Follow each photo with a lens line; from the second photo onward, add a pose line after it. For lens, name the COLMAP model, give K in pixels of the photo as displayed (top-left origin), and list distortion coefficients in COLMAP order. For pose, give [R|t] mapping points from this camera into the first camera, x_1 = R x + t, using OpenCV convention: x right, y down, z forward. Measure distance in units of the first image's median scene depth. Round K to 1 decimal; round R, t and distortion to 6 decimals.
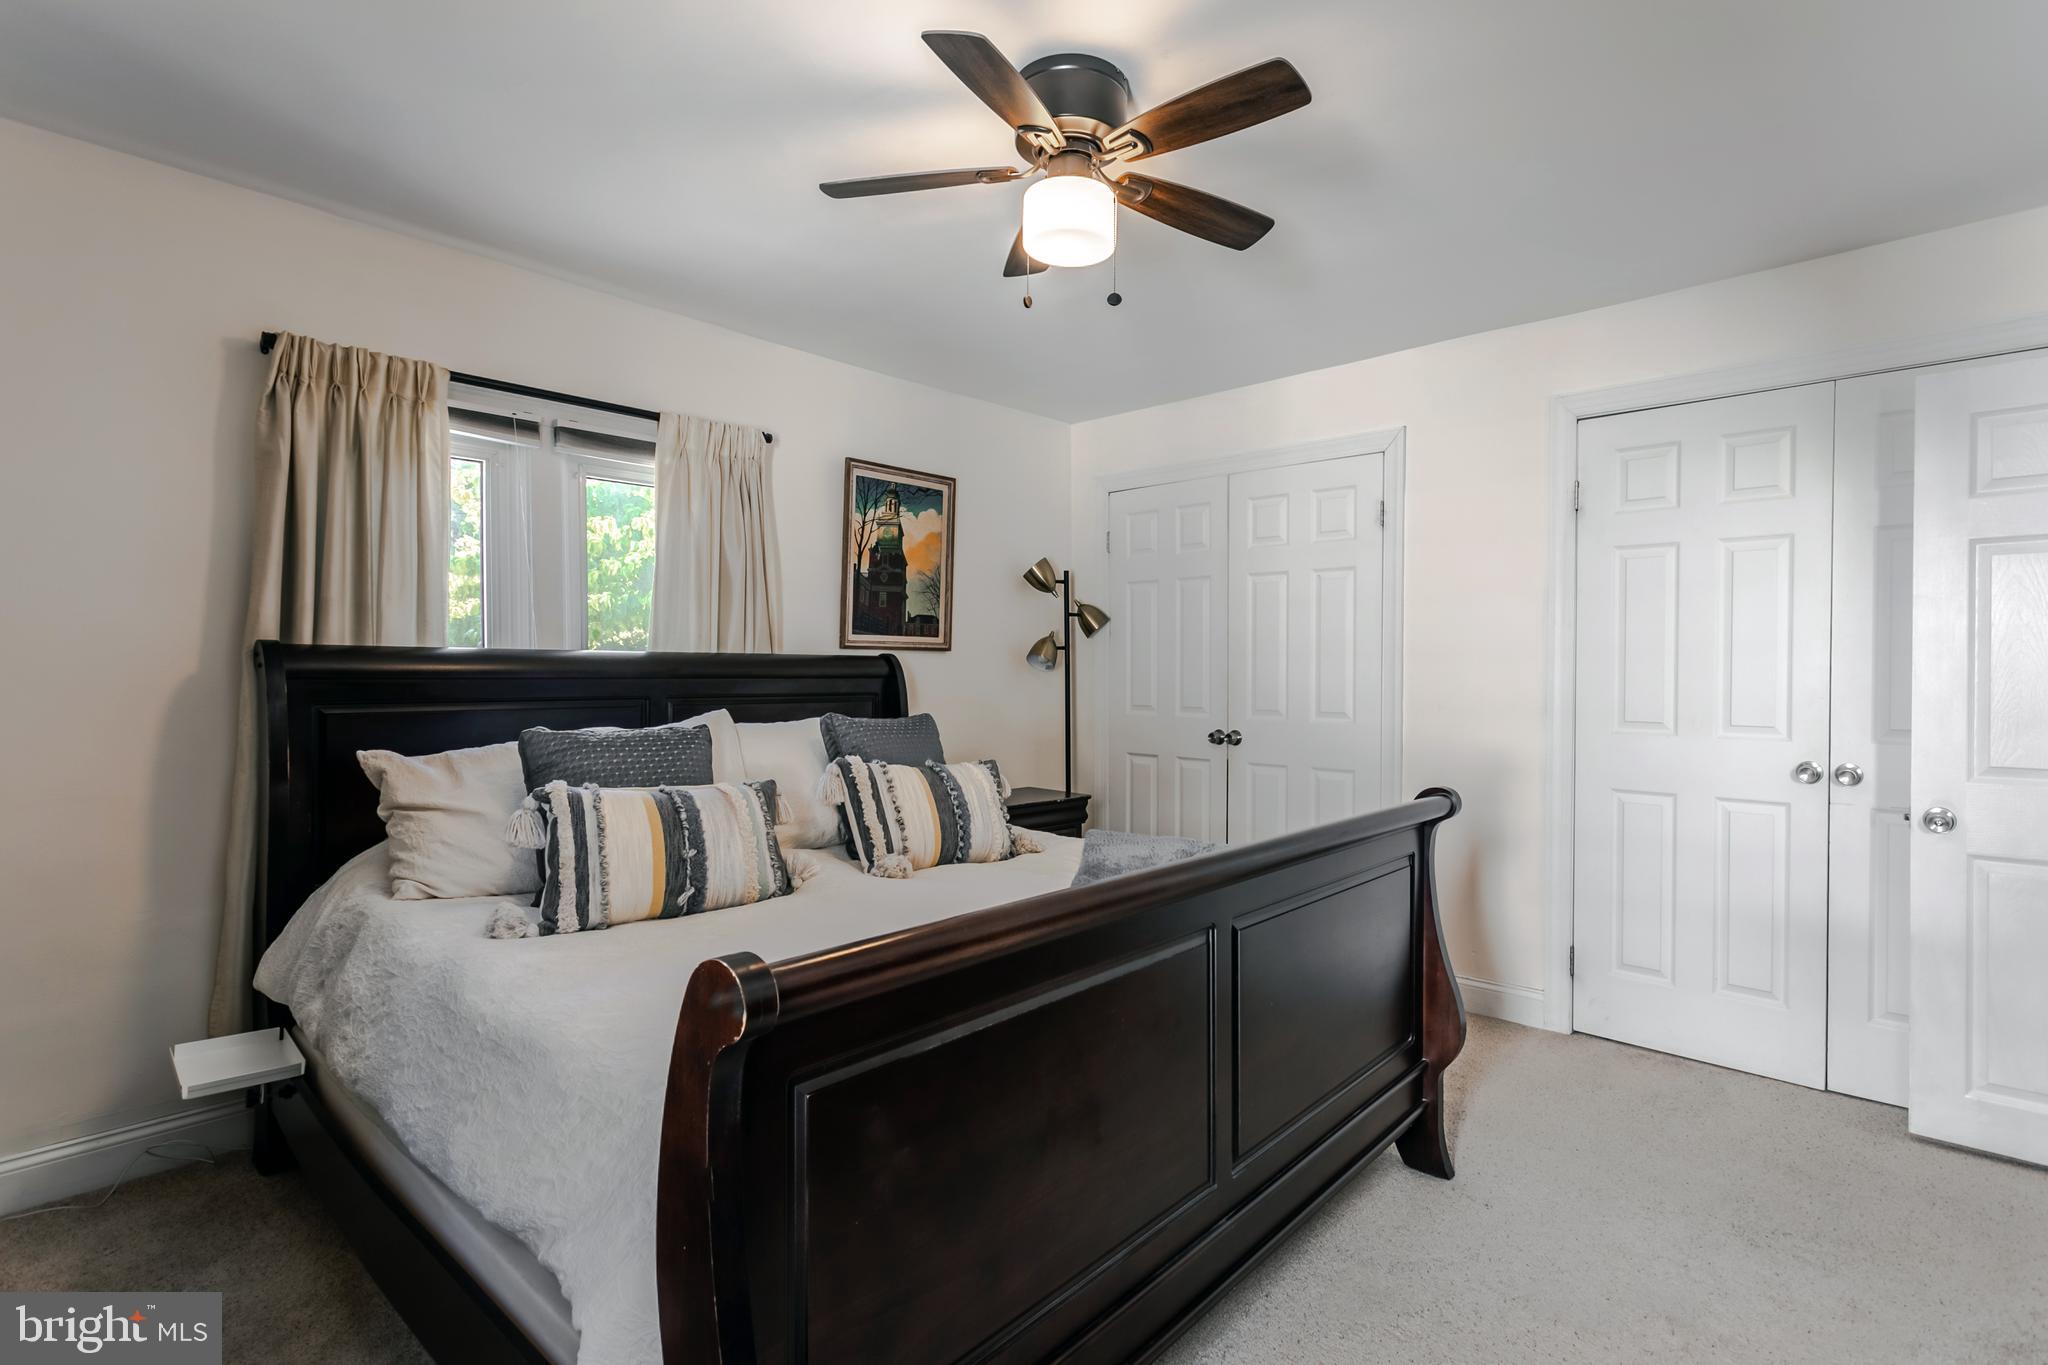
lens RADIAL K [[980.7, 0, 1025.4], [0, 980.7, 674.8], [0, 0, 1]] dist [-0.004068, 0.005394]
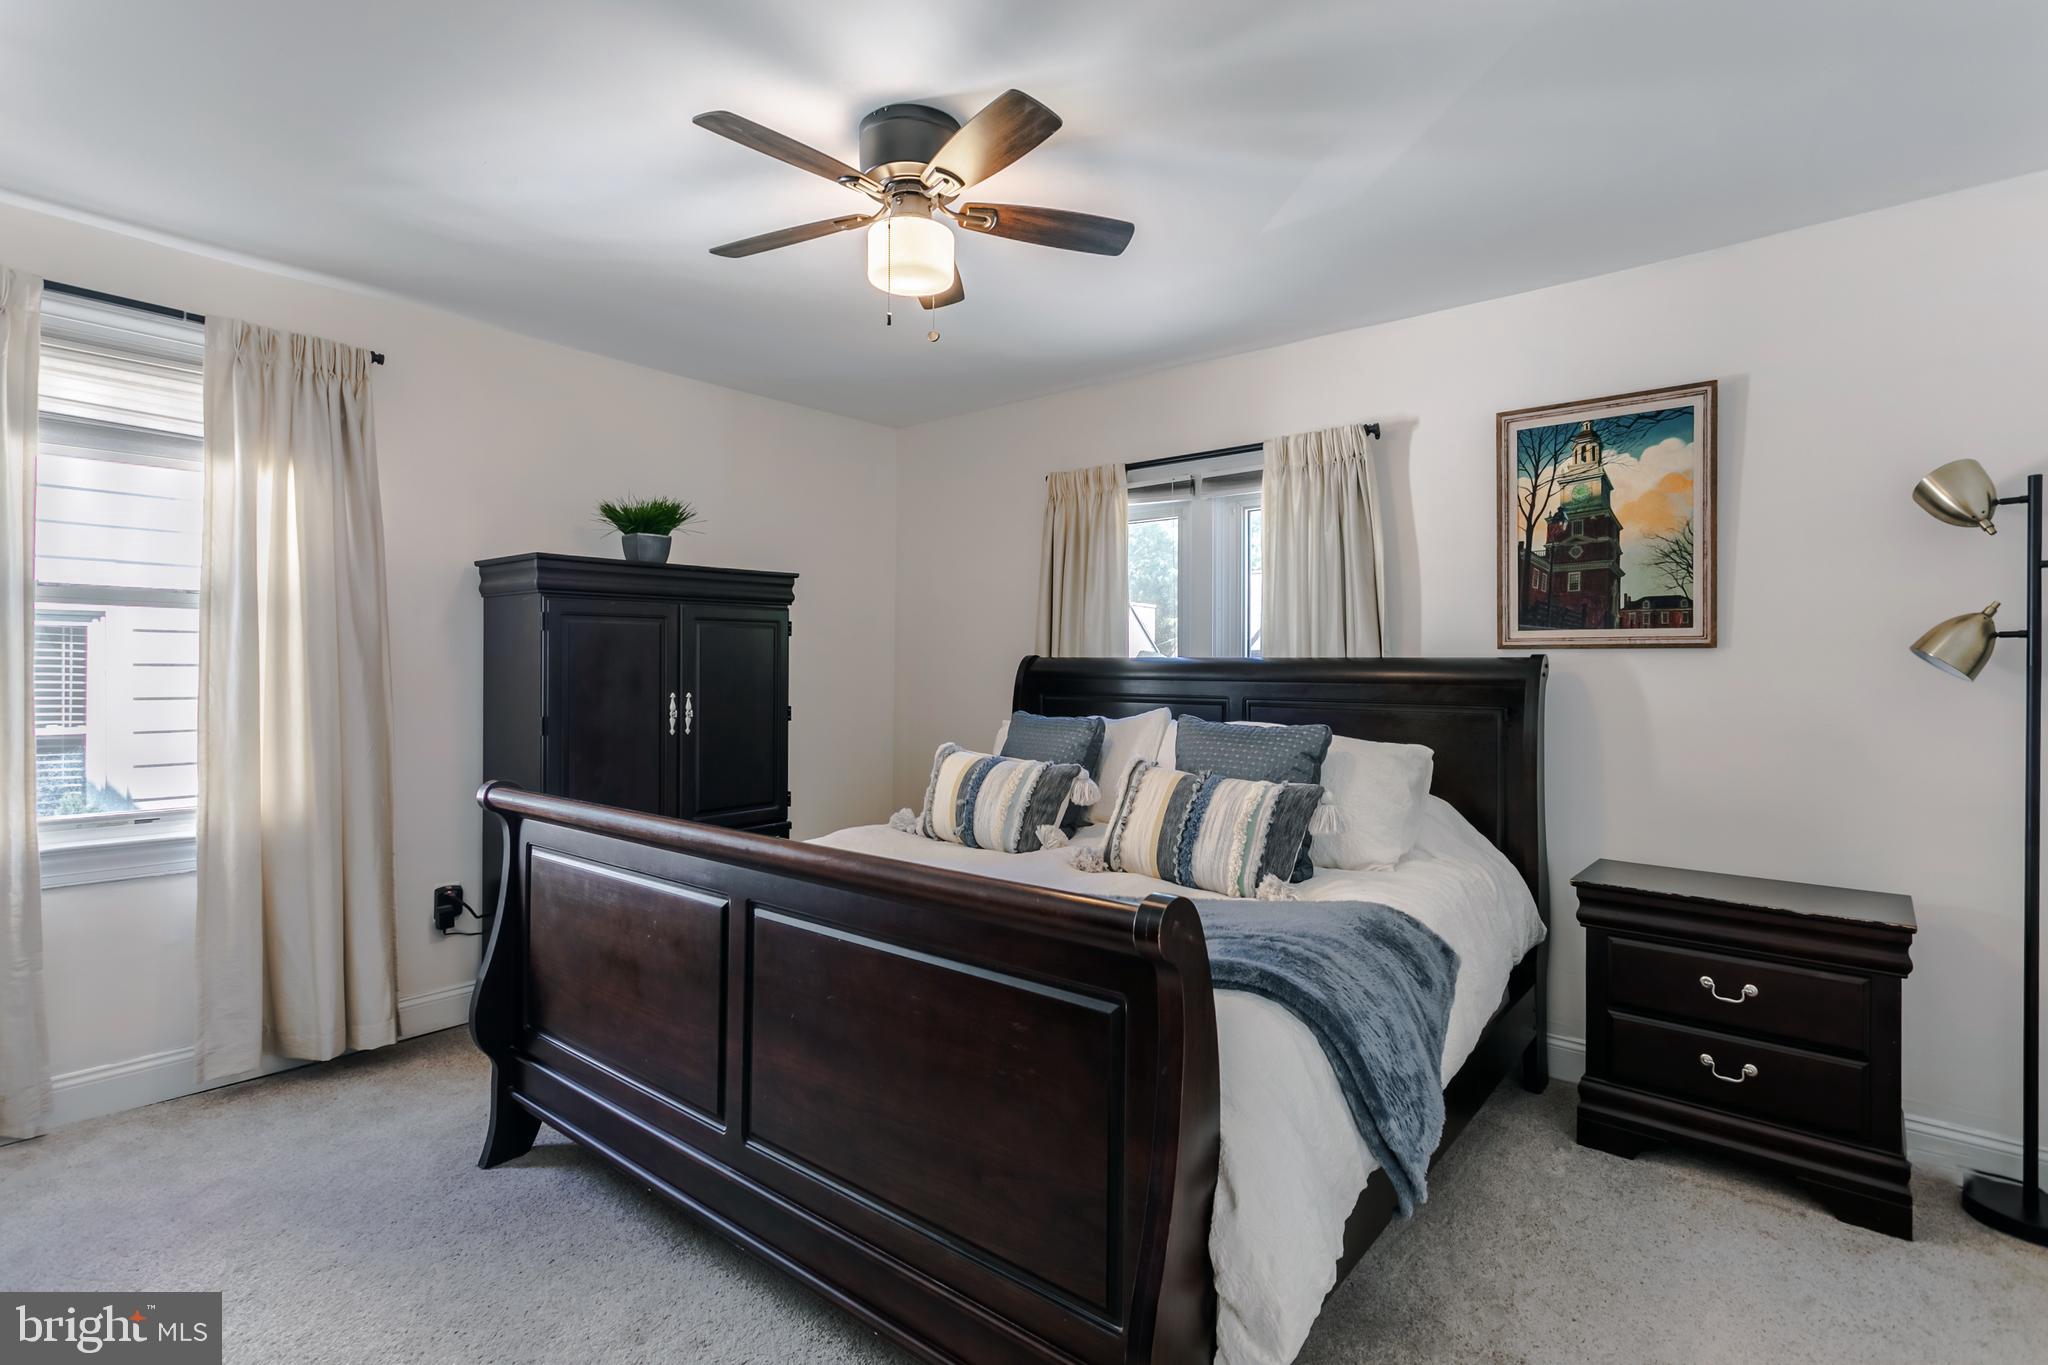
lens RADIAL K [[980.7, 0, 1026.2], [0, 980.7, 667.2], [0, 0, 1]] dist [-0.004068, 0.005394]
pose [[0.060111, -0.005631, -0.998176, 0.574436], [-0.010657, 0.999923, -0.006283, -0.002511], [0.998135, 0.011015, 0.060047, 0.538279]]
